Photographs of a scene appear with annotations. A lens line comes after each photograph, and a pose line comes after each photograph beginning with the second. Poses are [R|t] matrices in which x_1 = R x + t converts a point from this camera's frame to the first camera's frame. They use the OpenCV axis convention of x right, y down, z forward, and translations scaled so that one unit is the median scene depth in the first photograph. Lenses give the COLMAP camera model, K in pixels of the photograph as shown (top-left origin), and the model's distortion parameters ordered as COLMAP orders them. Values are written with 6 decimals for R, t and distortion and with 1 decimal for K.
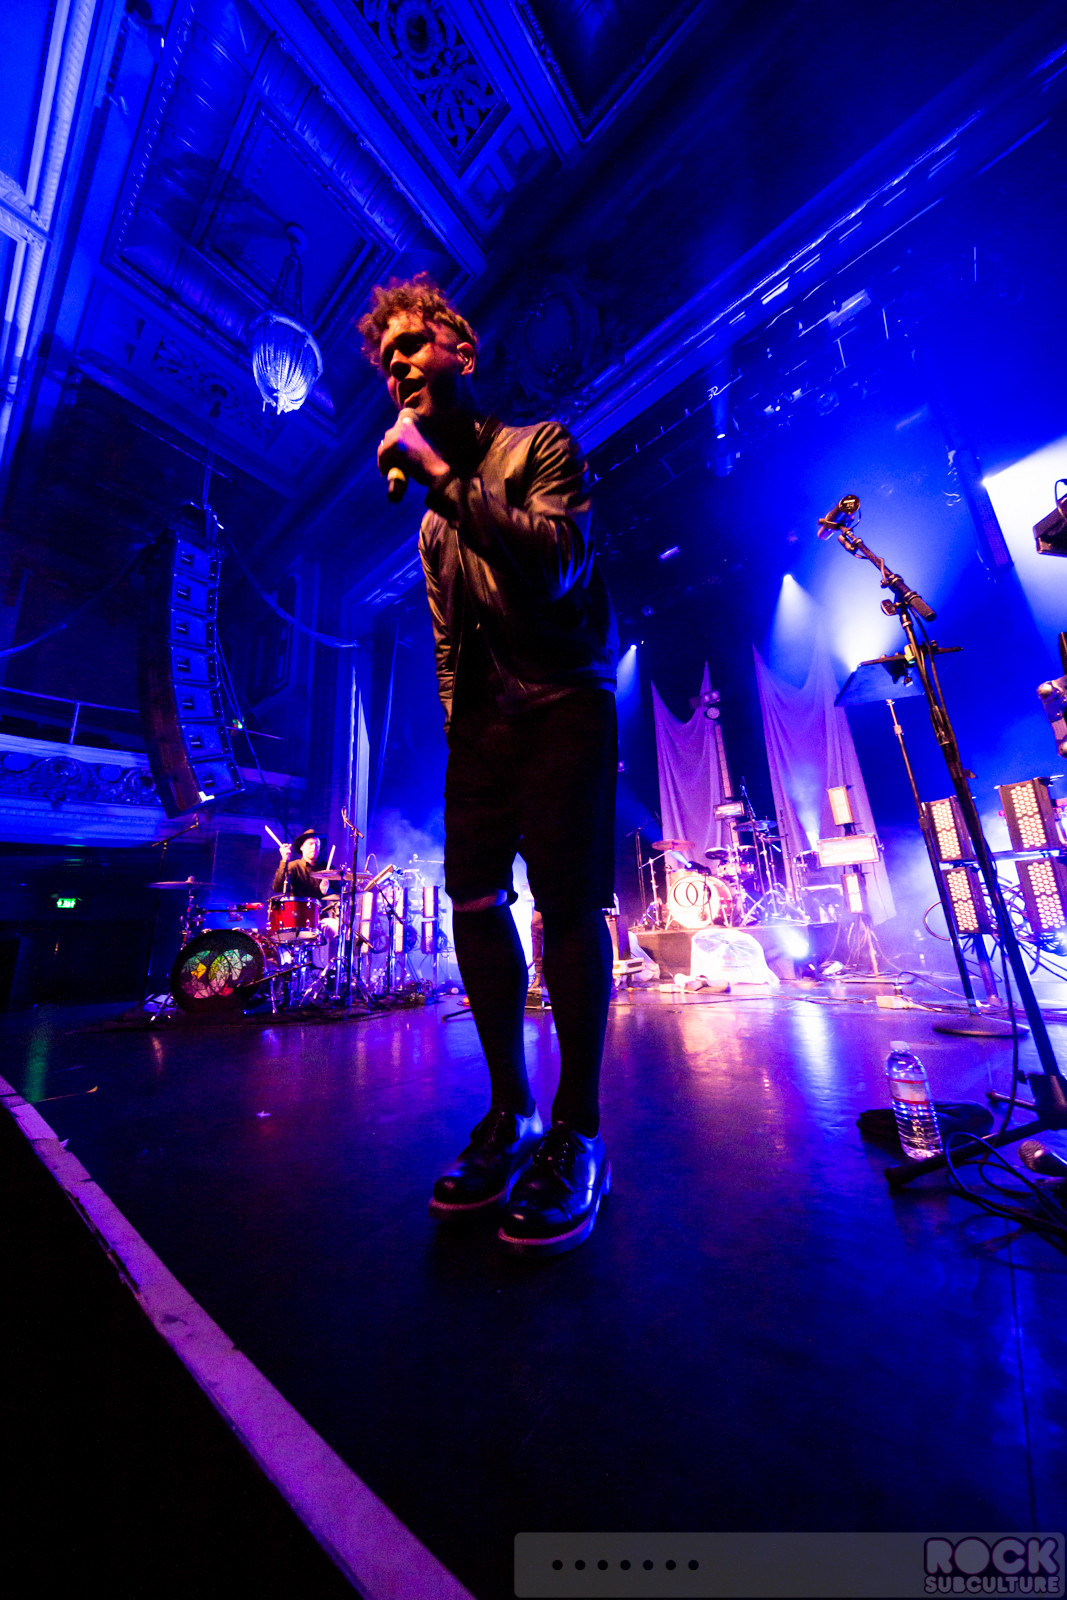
lens RADIAL K [[503.5, 0, 532.0], [0, 503.5, 809.5], [0, 0, 1]] dist [-0.001283, -0.002062]
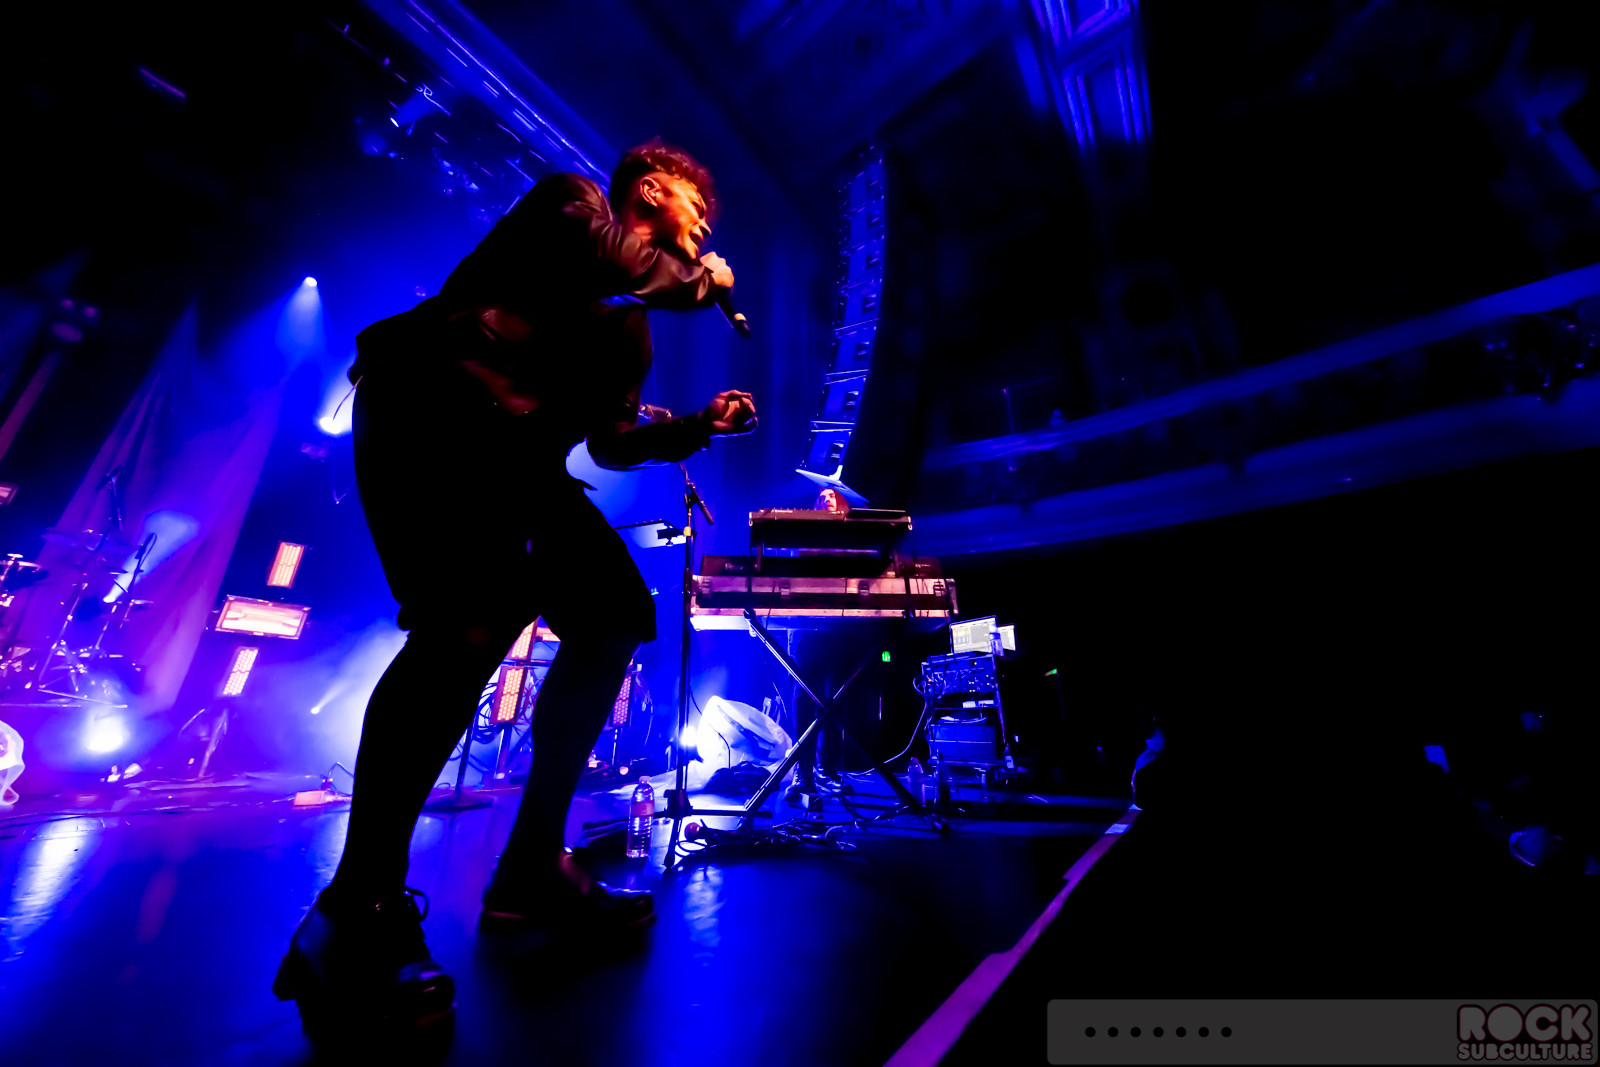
lens RADIAL K [[503.5, 0, 793.2], [0, 503.5, 534.7], [0, 0, 1]] dist [-0.001283, -0.002062]
pose [[-0.042067, 0.395816, 0.917366, -0.200421], [-0.244902, 0.886083, -0.393548, 0.068016], [-0.968635, -0.241220, 0.059661, 0.145454]]
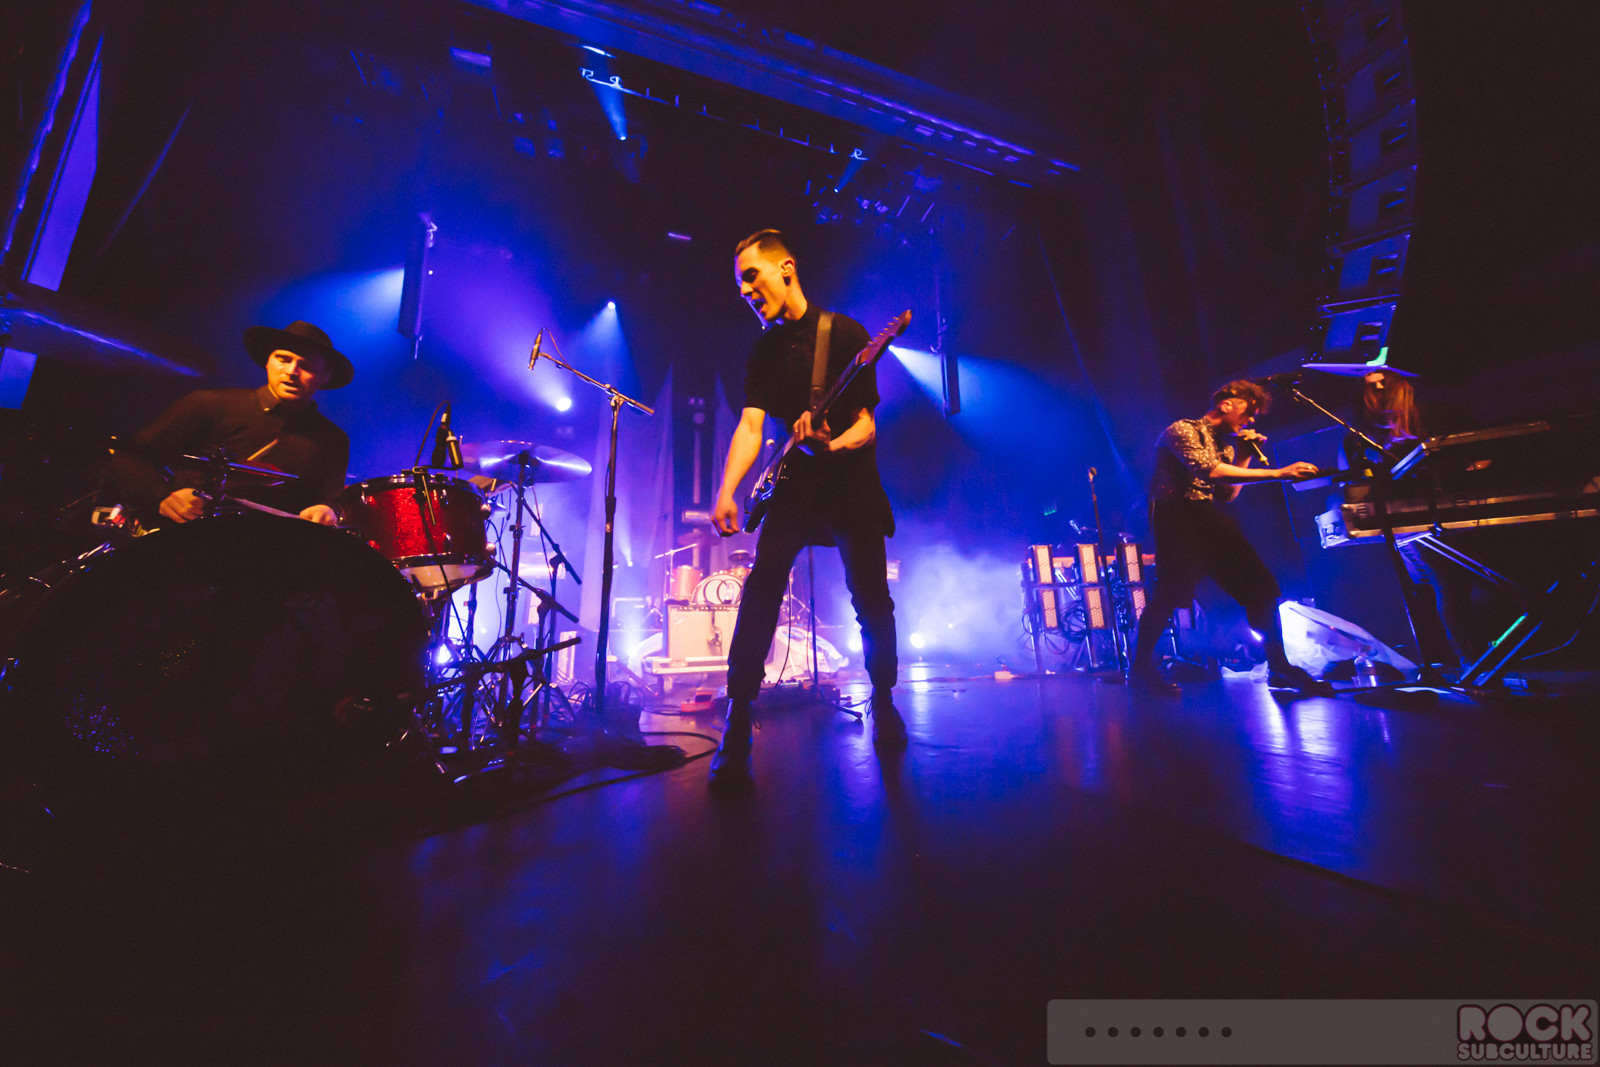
lens RADIAL K [[503.5, 0, 795.9], [0, 503.5, 533.6], [0, 0, 1]] dist [-0.001283, -0.002062]
pose [[0.527109, 0.205649, 0.824539, -0.542476], [-0.213285, 0.971235, -0.105888, 0.165283], [-0.822597, -0.120048, 0.555809, 0.454431]]
